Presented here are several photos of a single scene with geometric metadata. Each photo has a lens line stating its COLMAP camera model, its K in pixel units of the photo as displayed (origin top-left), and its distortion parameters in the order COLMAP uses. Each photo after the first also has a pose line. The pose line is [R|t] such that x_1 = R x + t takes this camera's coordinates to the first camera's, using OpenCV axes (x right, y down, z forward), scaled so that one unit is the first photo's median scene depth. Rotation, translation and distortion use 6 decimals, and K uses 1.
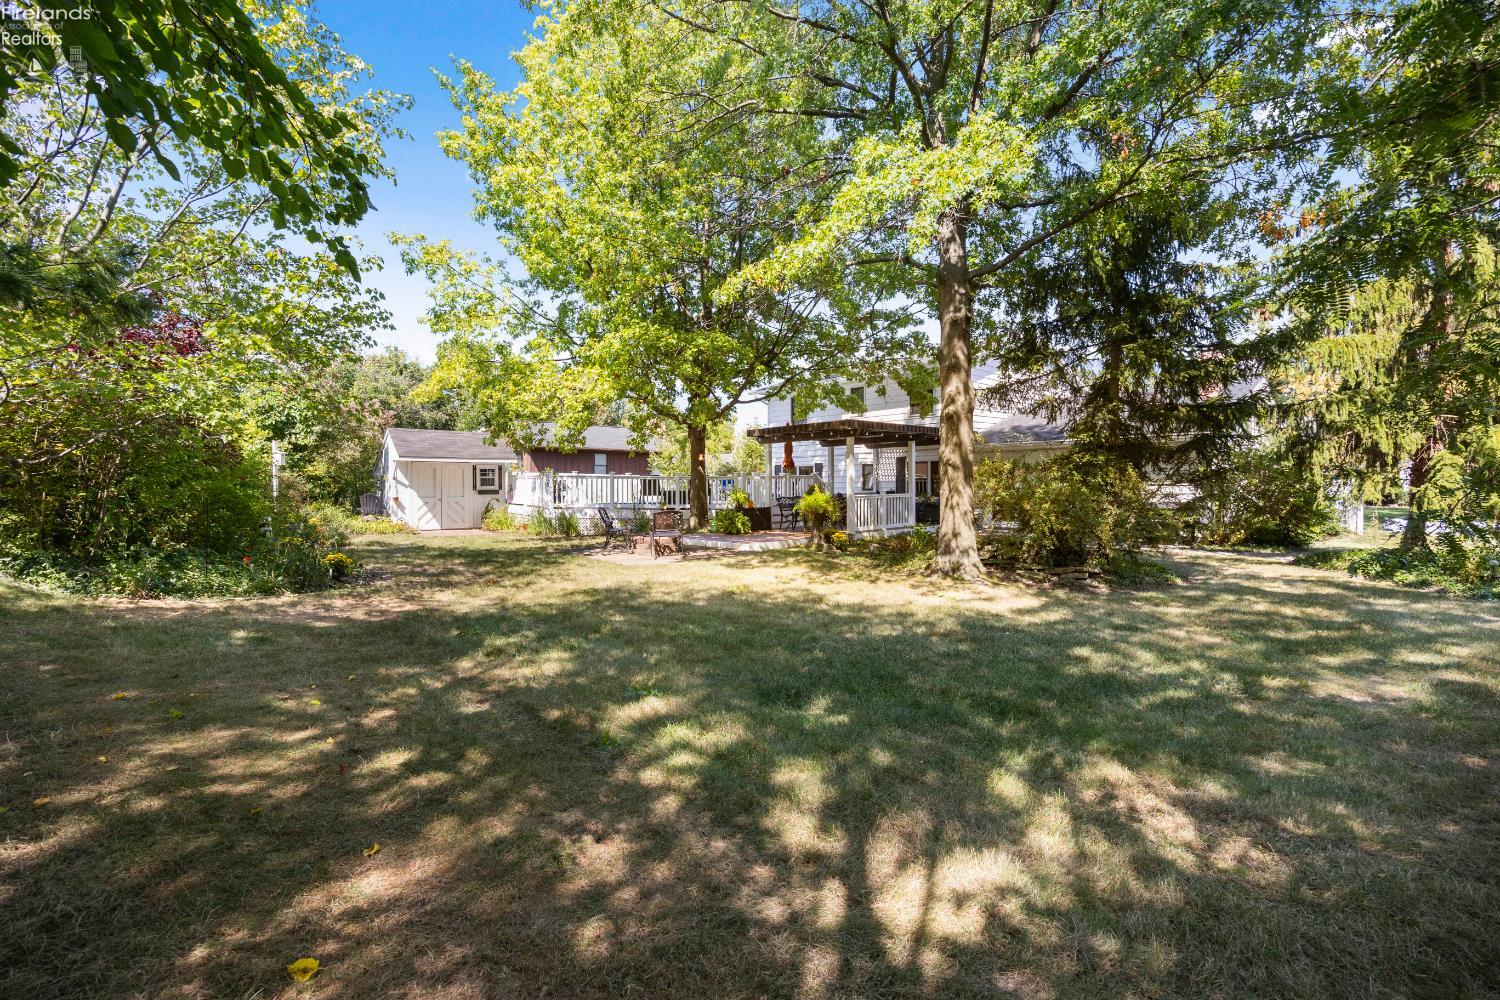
lens RADIAL K [[626.1, 0, 752.1], [0, 626.1, 495.7], [0, 0, 1]] dist [-0.009129, -0.000320]
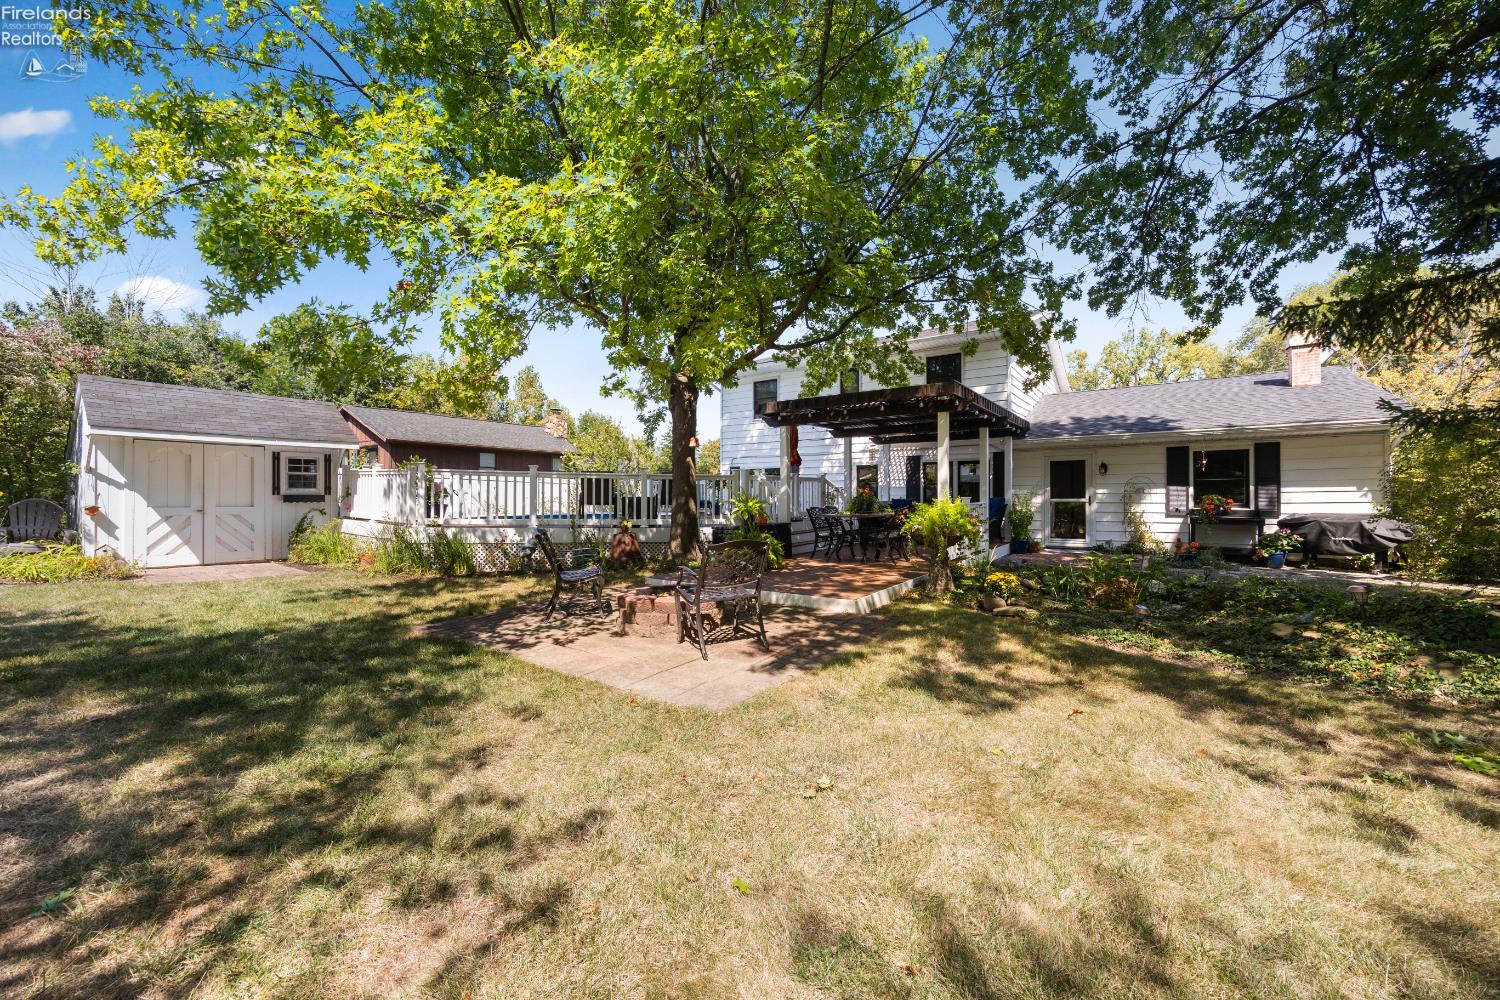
lens RADIAL K [[581.2, 0, 746.0], [0, 581.2, 502.2], [0, 0, 1]] dist [-0.005803, 0.000424]
pose [[0.978529, 0.003990, 0.206068, -0.132713], [-0.003026, 0.999983, -0.004993, -0.000374], [-0.206085, 0.004262, 0.978525, 0.400543]]
